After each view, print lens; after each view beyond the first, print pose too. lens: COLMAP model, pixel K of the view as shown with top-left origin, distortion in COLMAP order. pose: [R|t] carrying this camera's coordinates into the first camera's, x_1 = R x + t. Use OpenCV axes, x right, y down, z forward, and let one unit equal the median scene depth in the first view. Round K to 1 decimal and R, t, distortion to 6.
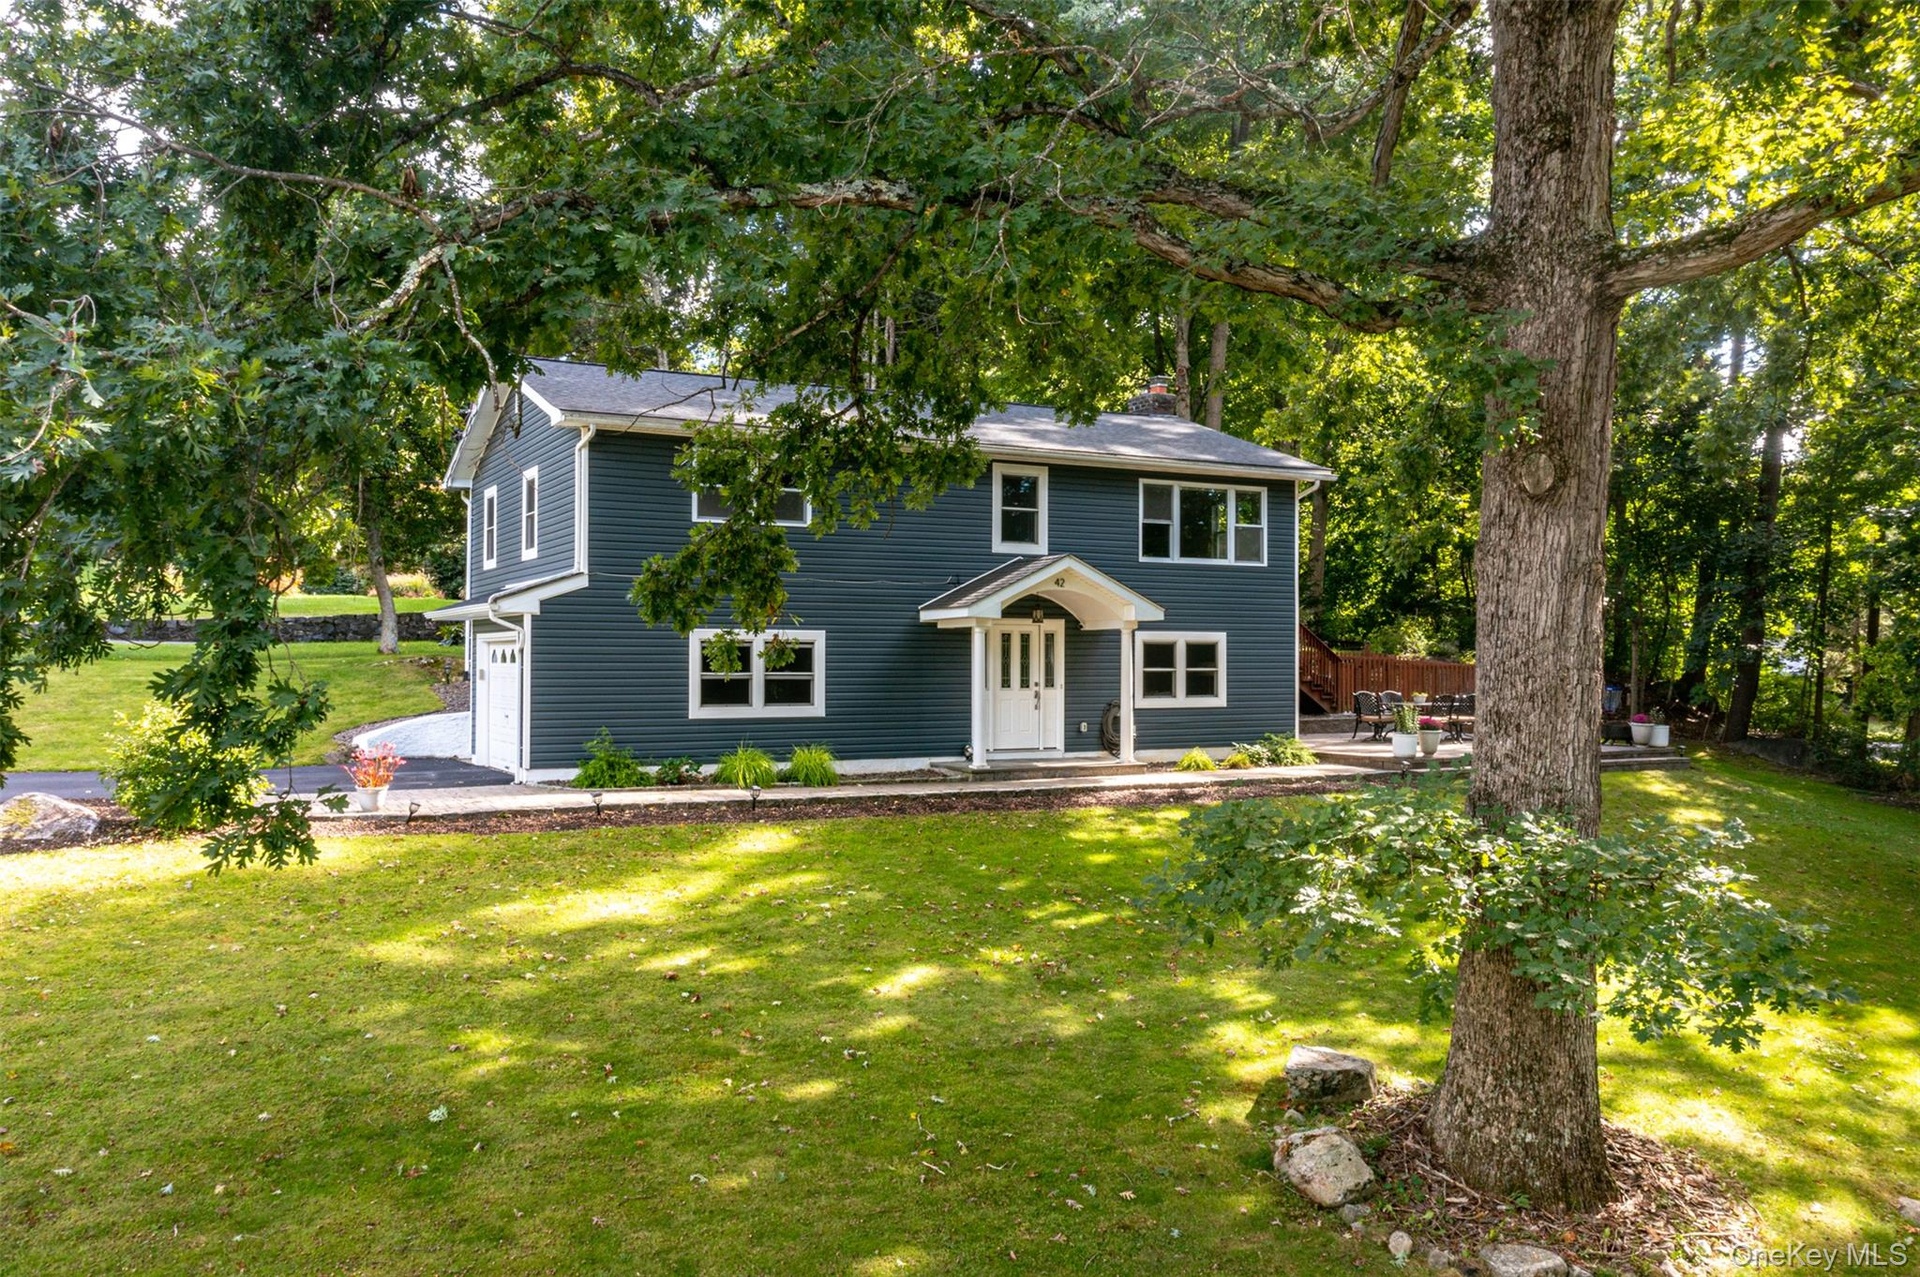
lens RADIAL K [[859.9, 0, 952.4], [0, 859.9, 631.3], [0, 0, 1]] dist [0.000291, -0.000053]
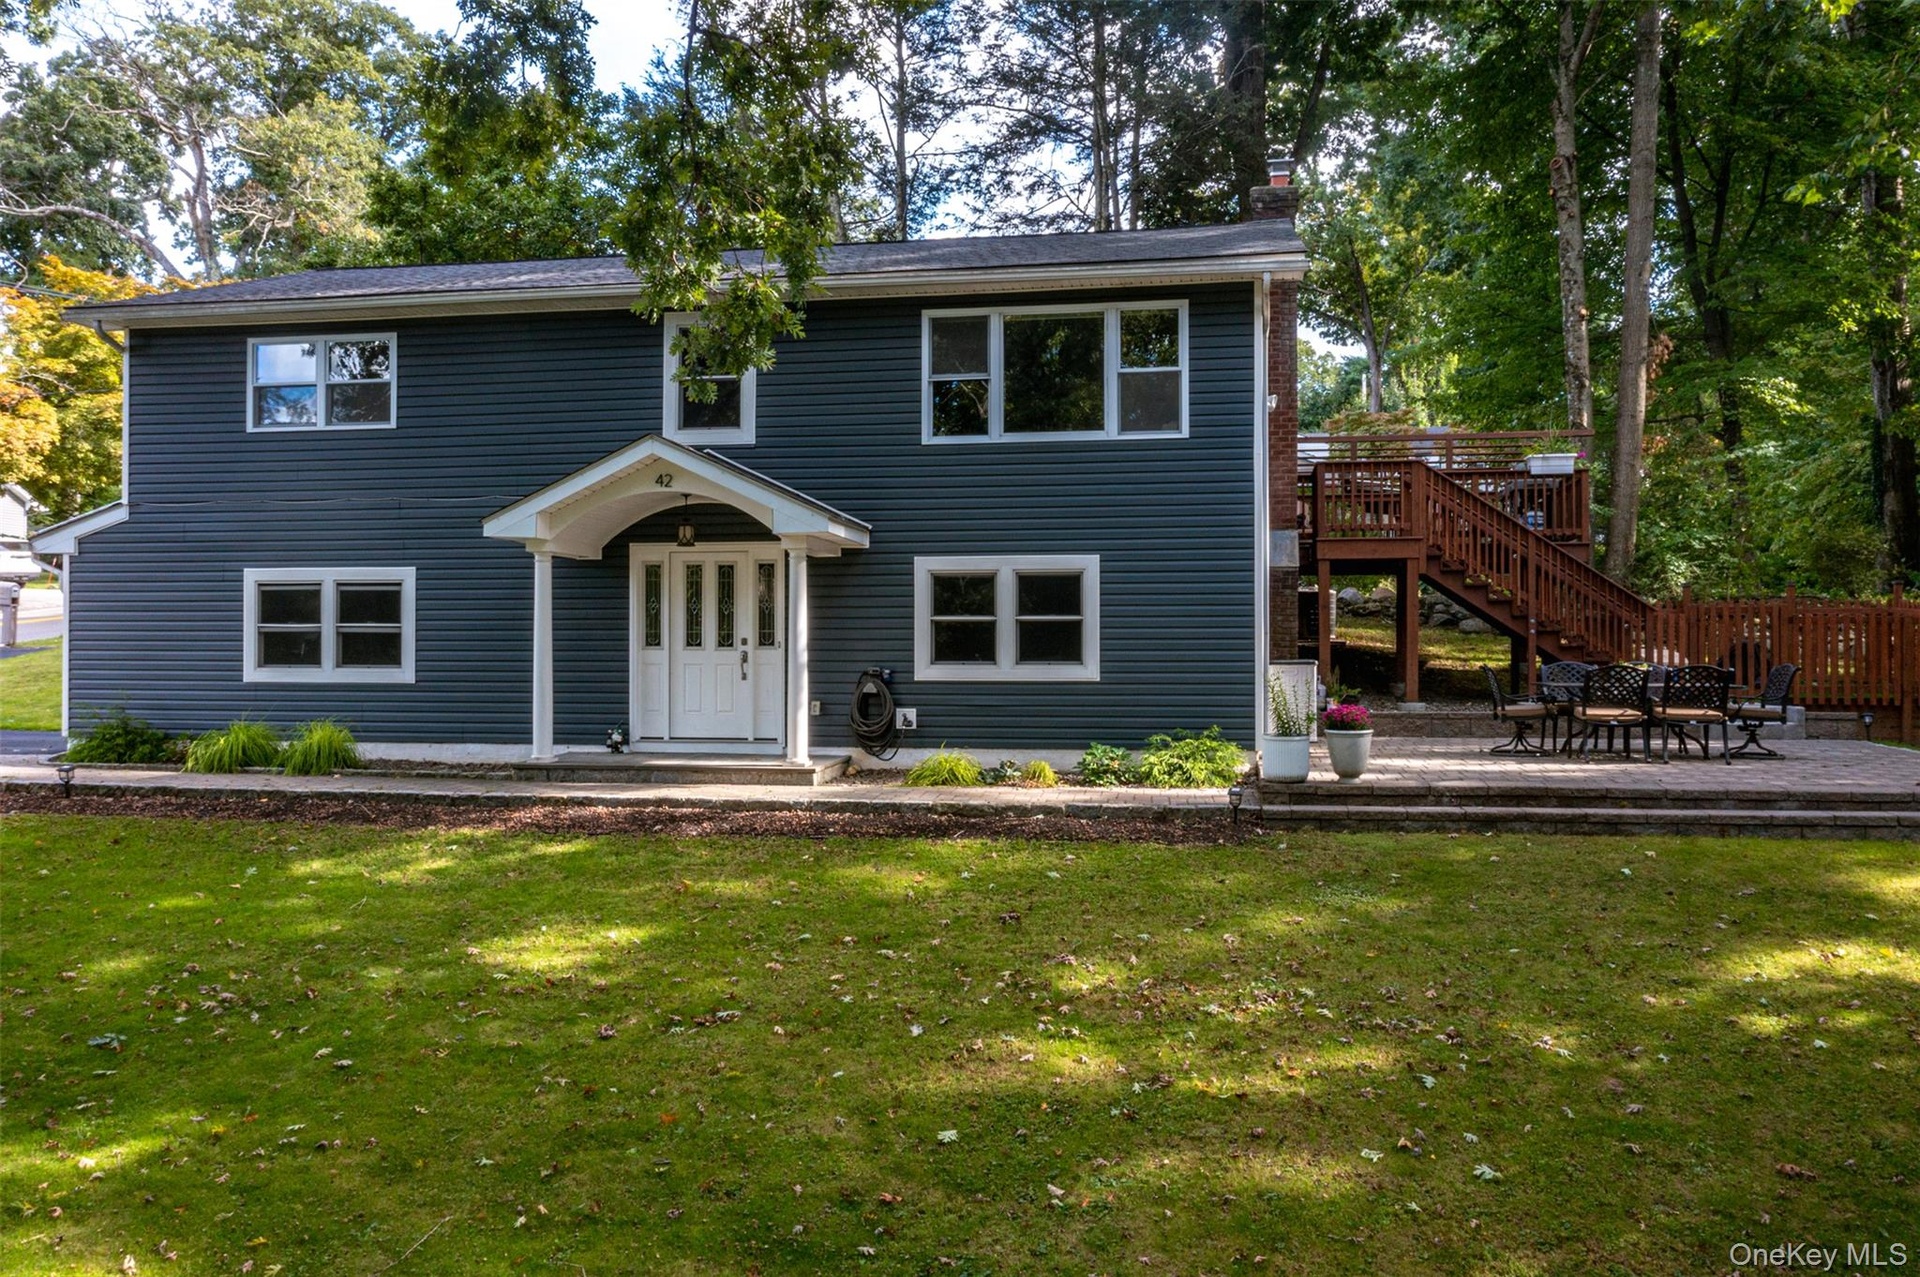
lens RADIAL K [[859.9, 0, 952.4], [0, 859.9, 631.3], [0, 0, 1]] dist [0.000291, -0.000053]
pose [[0.910535, -0.019712, -0.412962, 0.479999], [0.018560, 0.999805, -0.006801, 0.057135], [0.413016, -0.001472, 0.910723, 0.435461]]
